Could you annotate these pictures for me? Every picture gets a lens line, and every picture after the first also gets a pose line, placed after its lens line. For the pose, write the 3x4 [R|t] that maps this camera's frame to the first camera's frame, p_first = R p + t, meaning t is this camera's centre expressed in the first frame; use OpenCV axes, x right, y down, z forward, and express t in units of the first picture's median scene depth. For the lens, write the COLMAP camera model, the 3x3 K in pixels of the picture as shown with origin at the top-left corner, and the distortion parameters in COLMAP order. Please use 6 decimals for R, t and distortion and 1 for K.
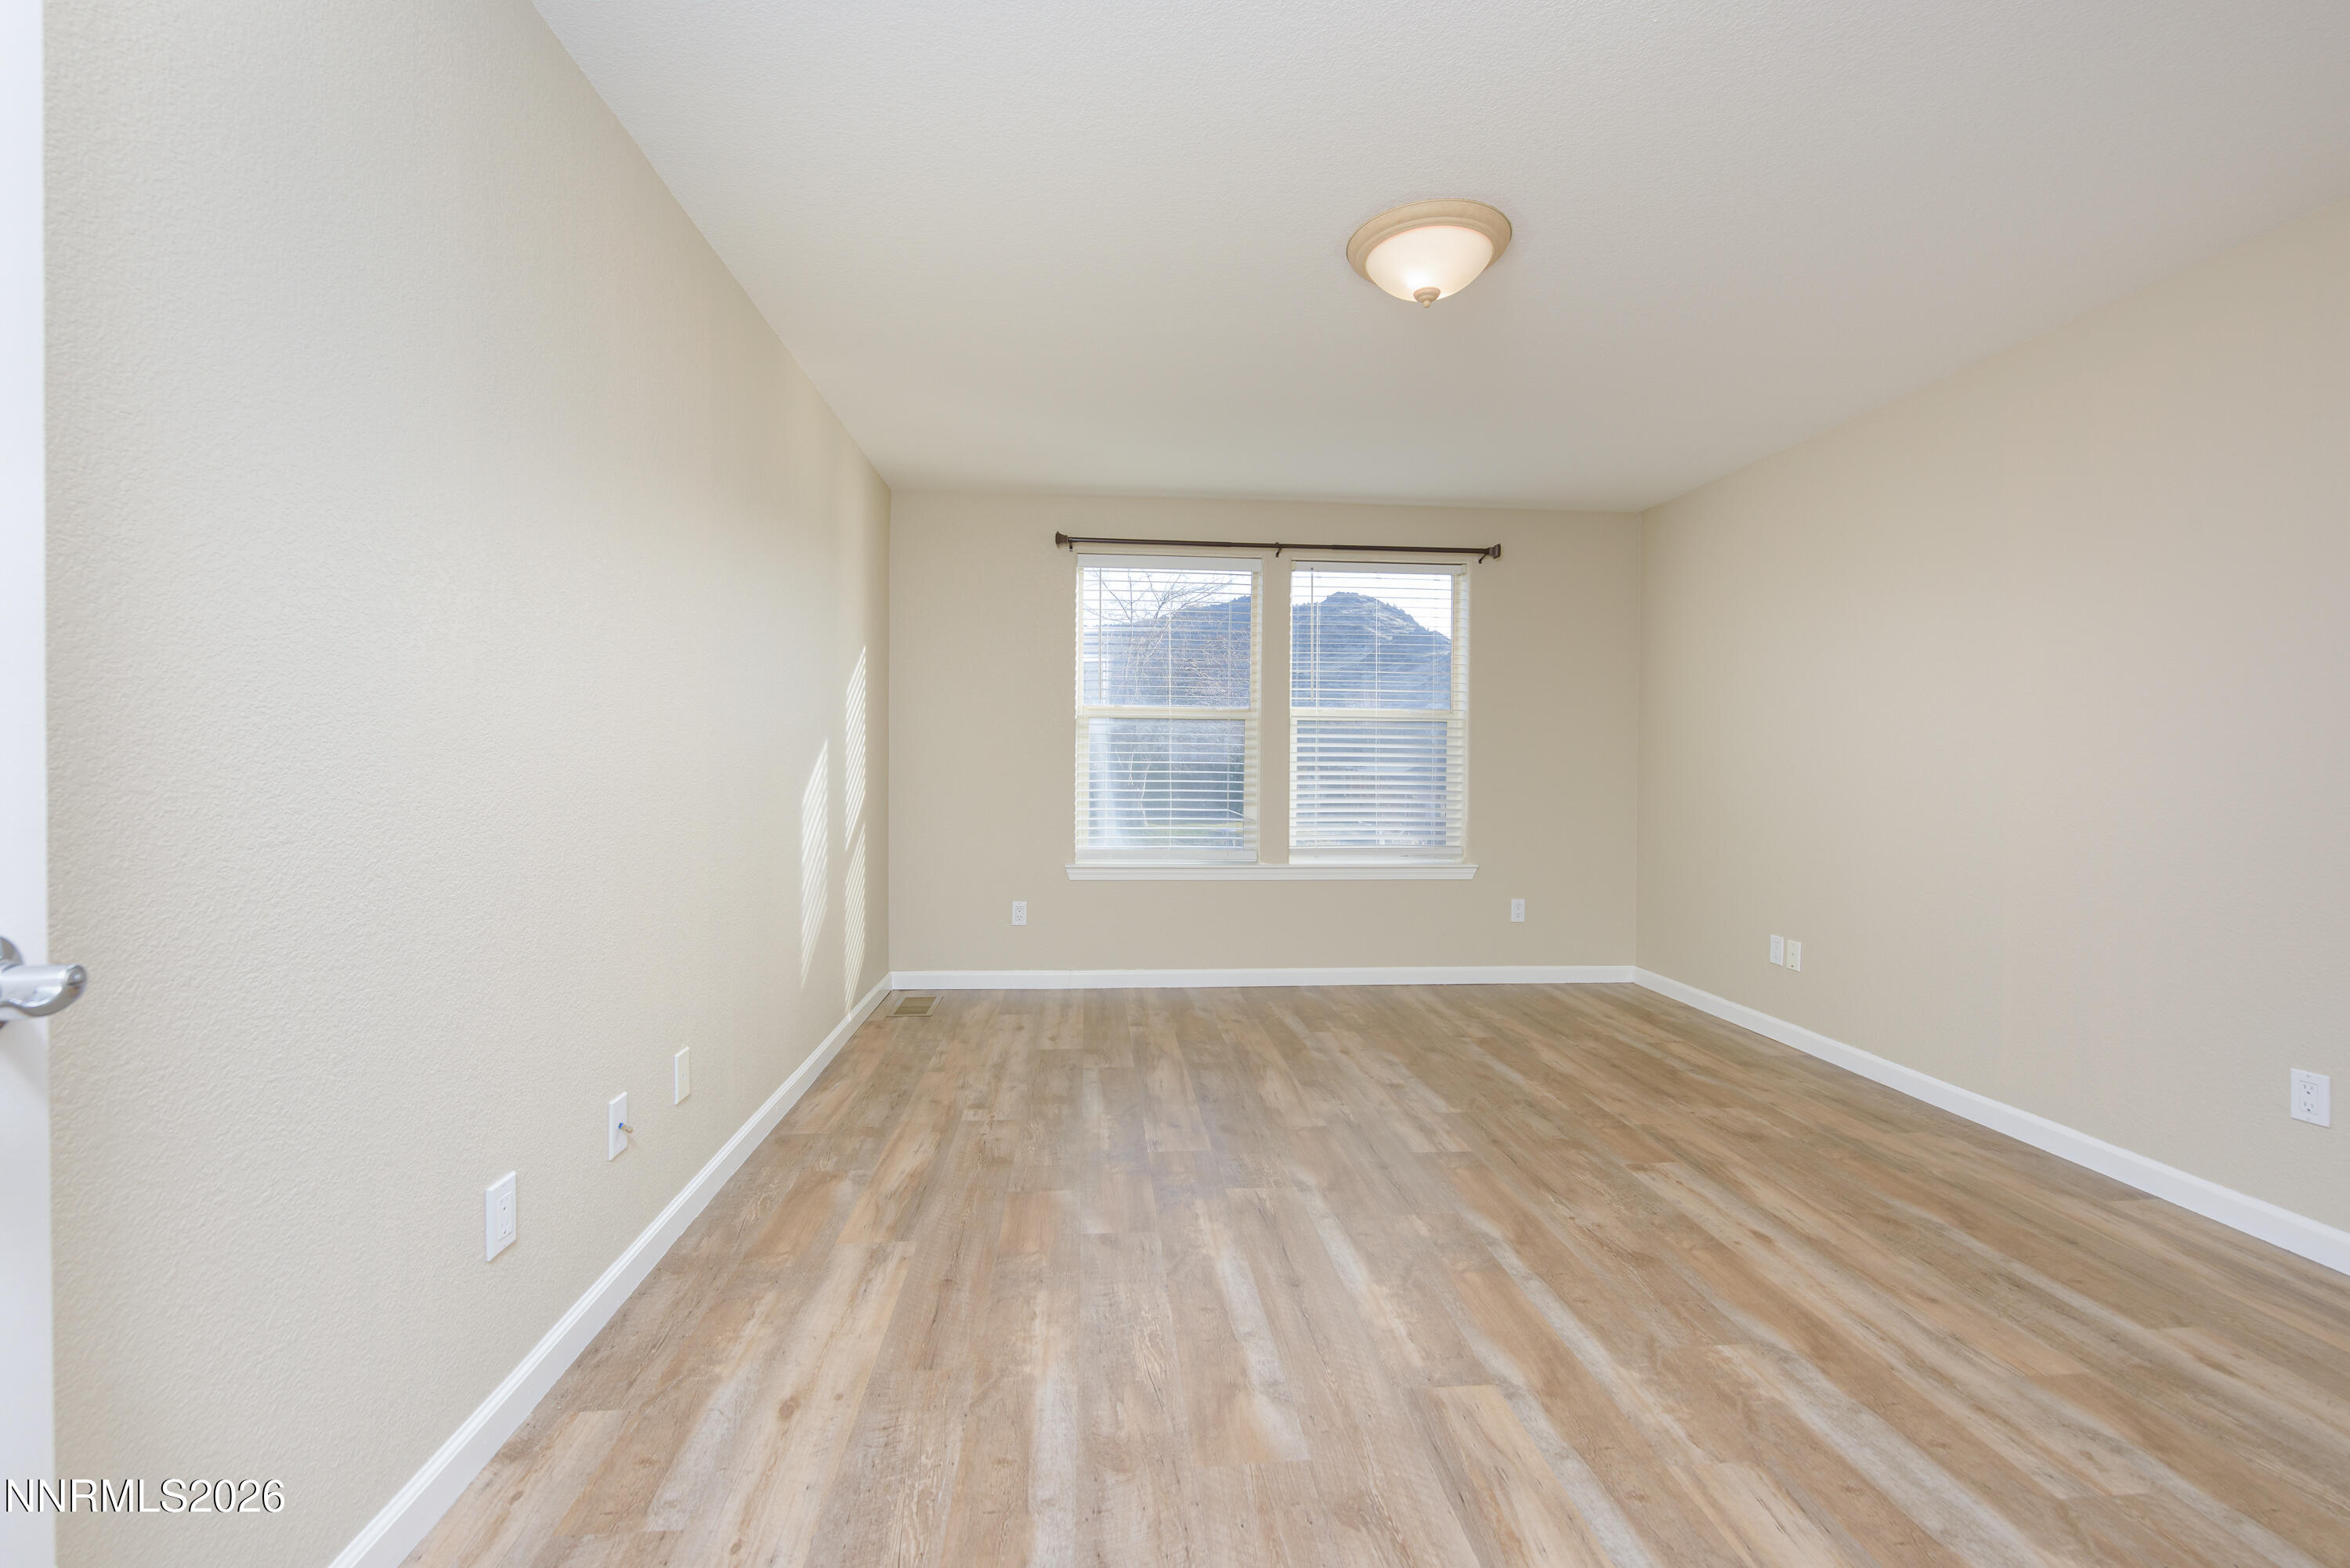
lens RADIAL K [[997.2, 0, 1175.0], [0, 997.2, 784.0], [0, 0, 1]] dist [0.001970, -0.000571]
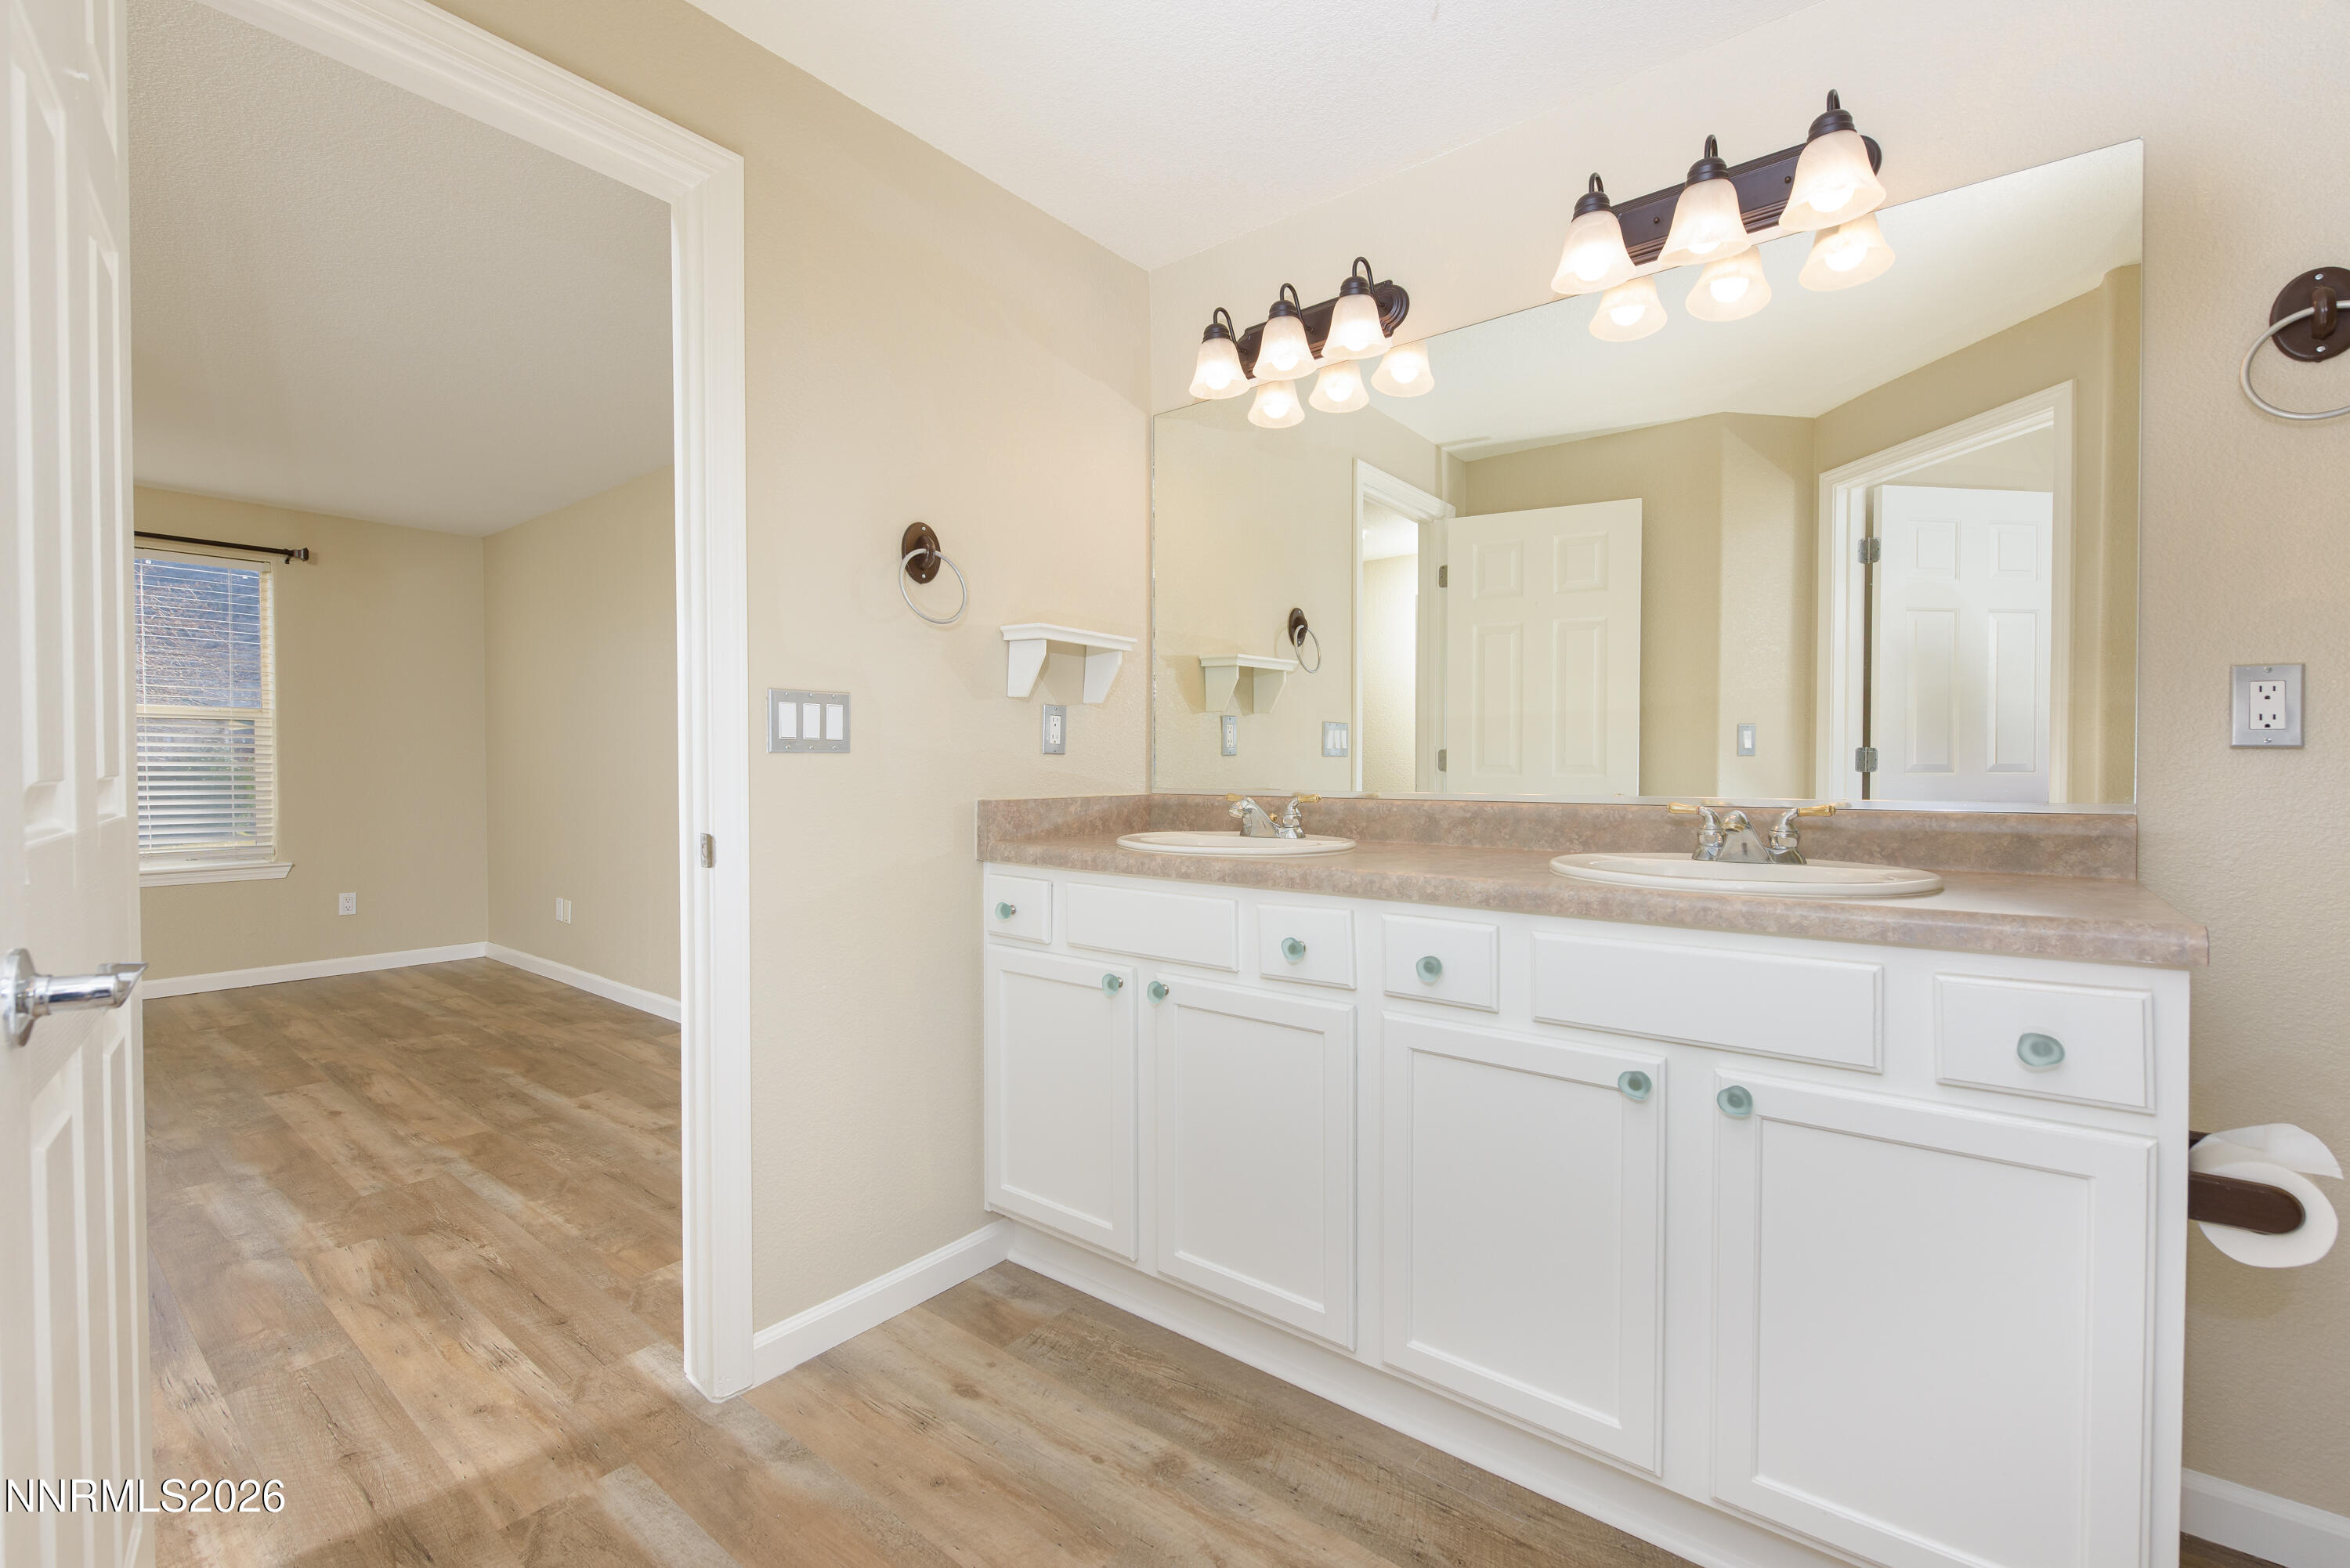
lens RADIAL K [[997.2, 0, 1175.0], [0, 997.2, 784.0], [0, 0, 1]] dist [0.001970, -0.000571]
pose [[0.689210, -0.021517, 0.724242, 0.471704], [0.022208, 0.999717, 0.008567, 0.031113], [-0.724222, 0.010179, 0.689492, -0.862725]]
